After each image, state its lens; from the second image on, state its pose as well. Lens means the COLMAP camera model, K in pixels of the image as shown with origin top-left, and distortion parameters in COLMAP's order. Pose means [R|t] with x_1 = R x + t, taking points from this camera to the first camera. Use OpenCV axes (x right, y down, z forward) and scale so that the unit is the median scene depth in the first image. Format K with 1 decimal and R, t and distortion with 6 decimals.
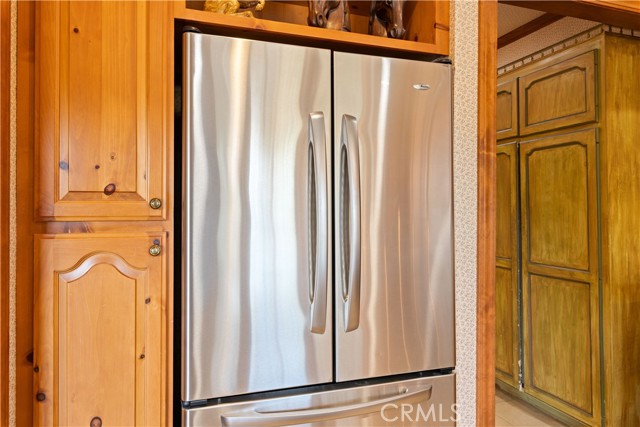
lens RADIAL K [[456.6, 0, 318.5], [0, 456.6, 212.6], [0, 0, 1]] dist [-0.002733, 0.000168]
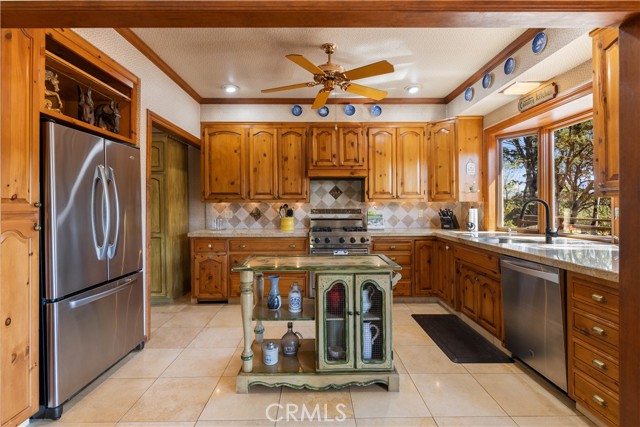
lens RADIAL K [[306.4, 0, 314.2], [0, 306.4, 200.2], [0, 0, 1]] dist [0.001469, 0.000147]
pose [[0.350600, 0.020552, 0.936300, -1.142400], [0.003550, 0.999723, -0.023273, -0.004040], [-0.936518, 0.011483, 0.350430, -0.592029]]
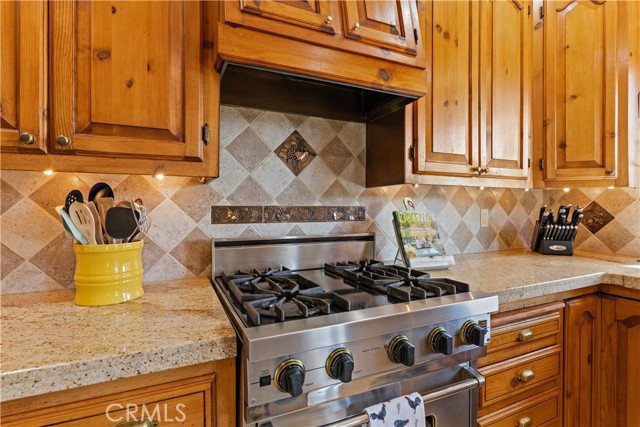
lens RADIAL K [[326.9, 0, 318.9], [0, 326.9, 210.1], [0, 0, 1]] dist [-0.002327, -0.000347]
pose [[-0.079250, 0.000106, 0.996855, 1.362934], [0.003604, 0.999993, 0.000180, 0.031538], [-0.996848, 0.003607, -0.079249, 0.550234]]
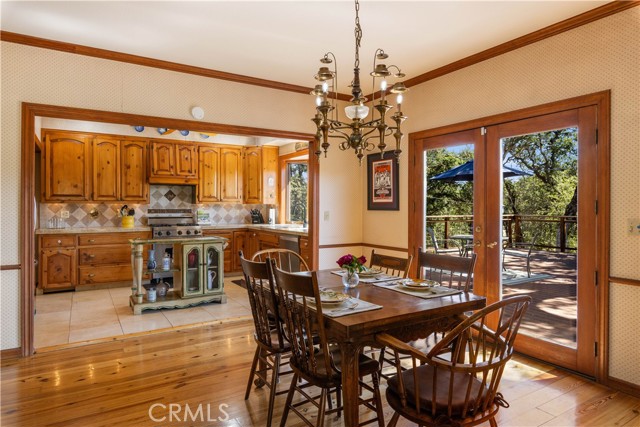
lens RADIAL K [[397.2, 0, 321.8], [0, 397.2, 209.5], [0, 0, 1]] dist [0.000574, -0.001284]
pose [[-0.186985, -0.003617, 0.982356, -3.898257], [0.001337, 0.999991, 0.003936, 0.000943], [-0.982362, 0.002050, -0.186979, -0.636532]]
